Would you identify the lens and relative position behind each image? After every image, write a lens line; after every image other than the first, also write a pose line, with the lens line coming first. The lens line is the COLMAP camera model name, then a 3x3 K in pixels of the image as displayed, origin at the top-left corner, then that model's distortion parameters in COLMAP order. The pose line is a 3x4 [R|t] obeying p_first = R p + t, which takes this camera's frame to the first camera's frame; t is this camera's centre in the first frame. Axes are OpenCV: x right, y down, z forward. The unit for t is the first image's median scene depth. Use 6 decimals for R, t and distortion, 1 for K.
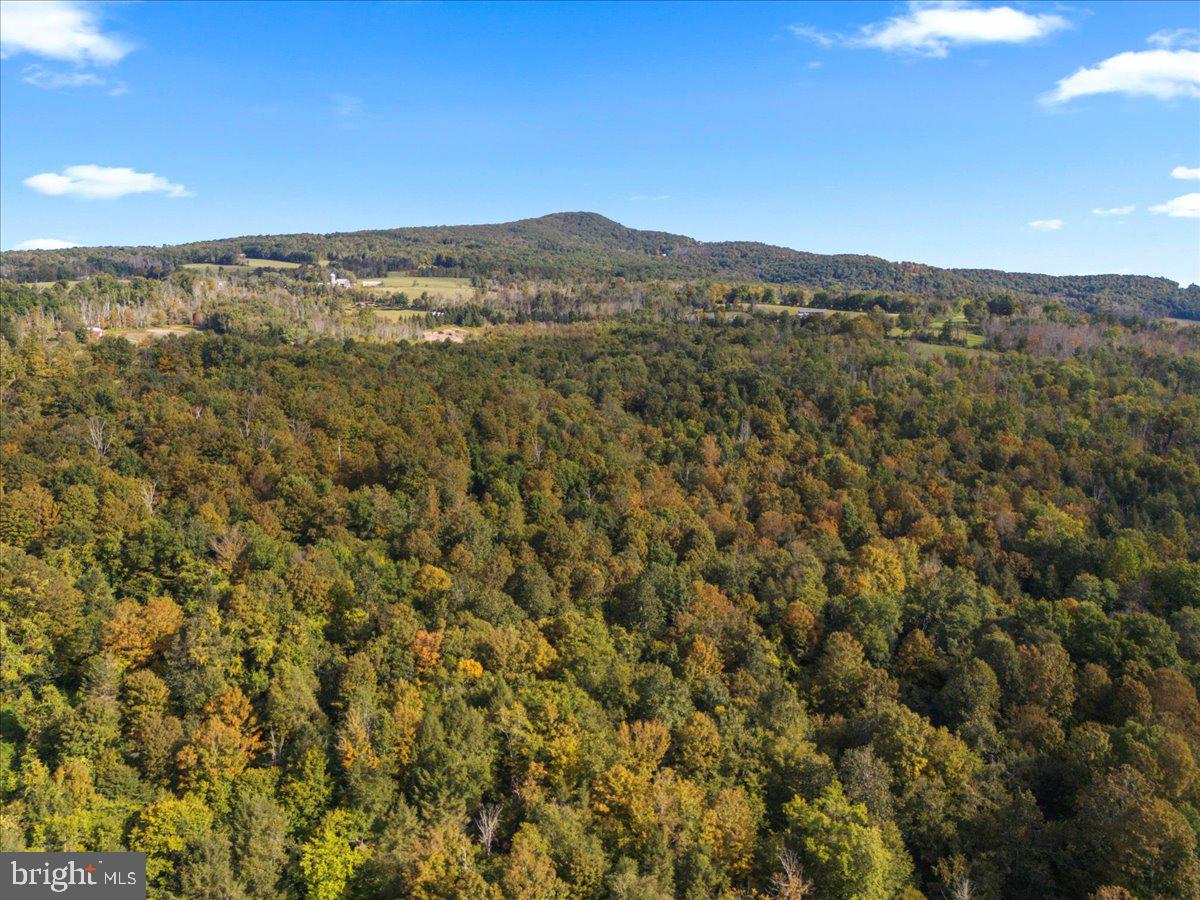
lens RADIAL K [[876.0, 0, 600.0], [0, 876.0, 450.0], [0, 0, 1]] dist [0.068379, -0.065838]
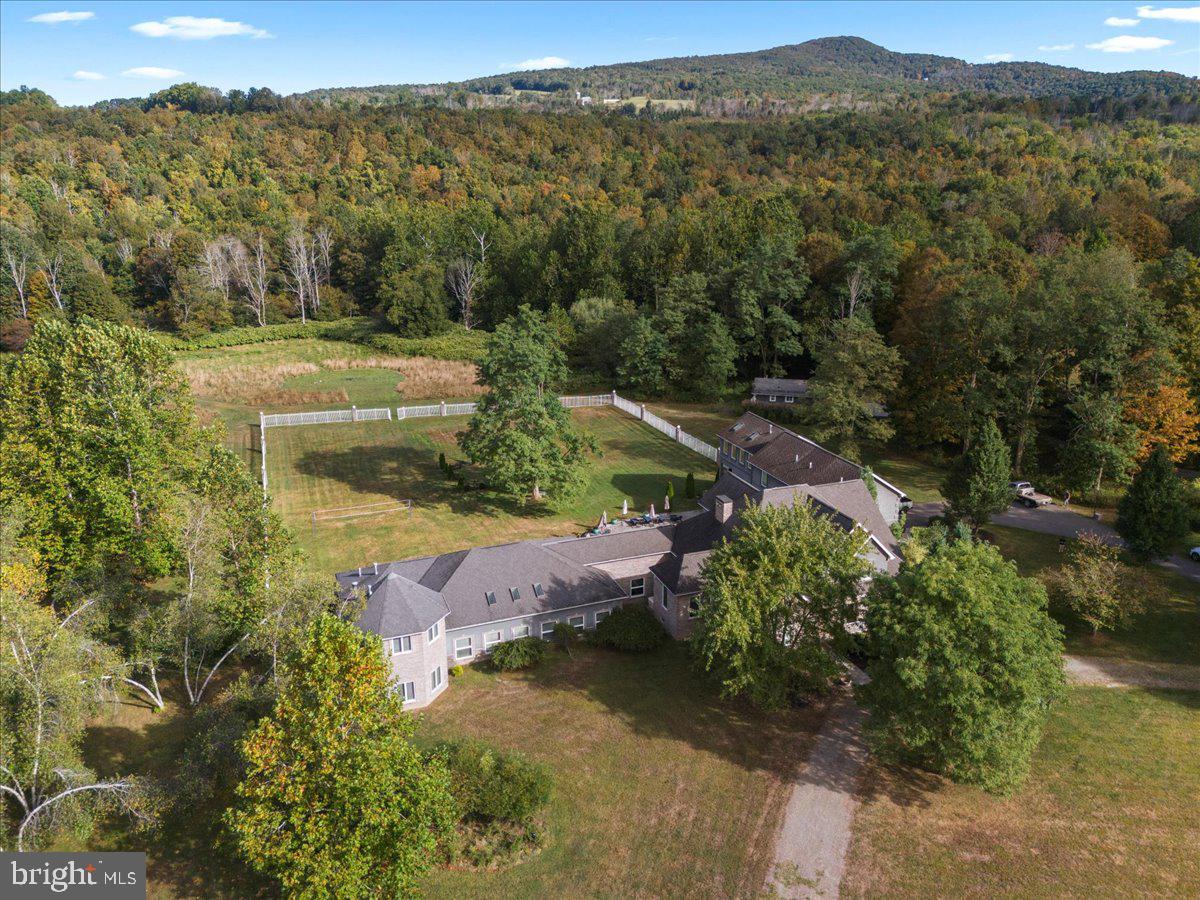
lens RADIAL K [[879.0, 0, 600.0], [0, 879.0, 450.0], [0, 0, 1]] dist [0.057668, -0.050166]
pose [[0.957671, 0.084815, -0.275086, 0.055706], [-0.040844, 0.985977, 0.161805, 0.049591], [0.284952, -0.143720, 0.947706, -0.104834]]
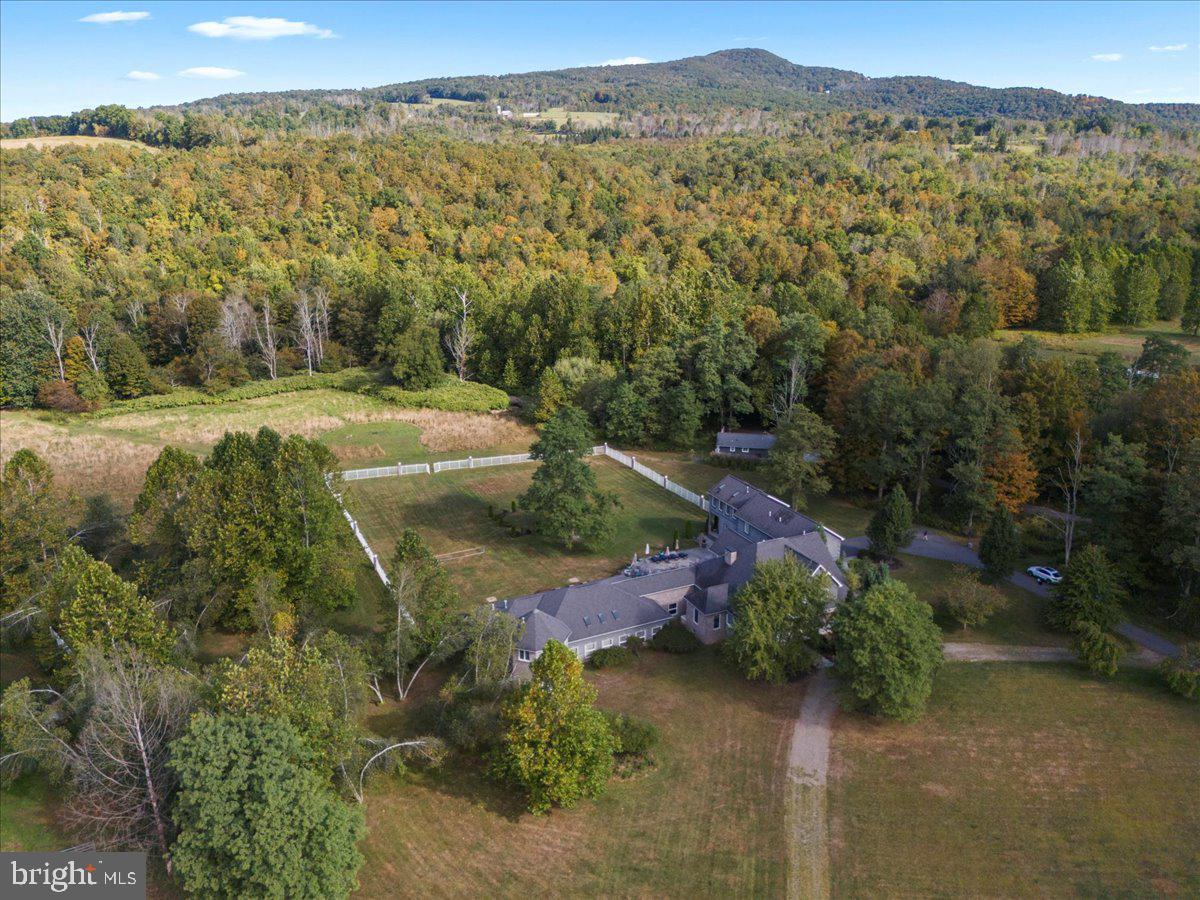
lens RADIAL K [[876.0, 0, 600.0], [0, 876.0, 450.0], [0, 0, 1]] dist [0.068379, -0.065838]
pose [[0.980657, 0.061874, -0.185699, 0.052180], [-0.032201, 0.986794, 0.158745, 0.041758], [0.193069, -0.149695, 0.969699, -0.125601]]
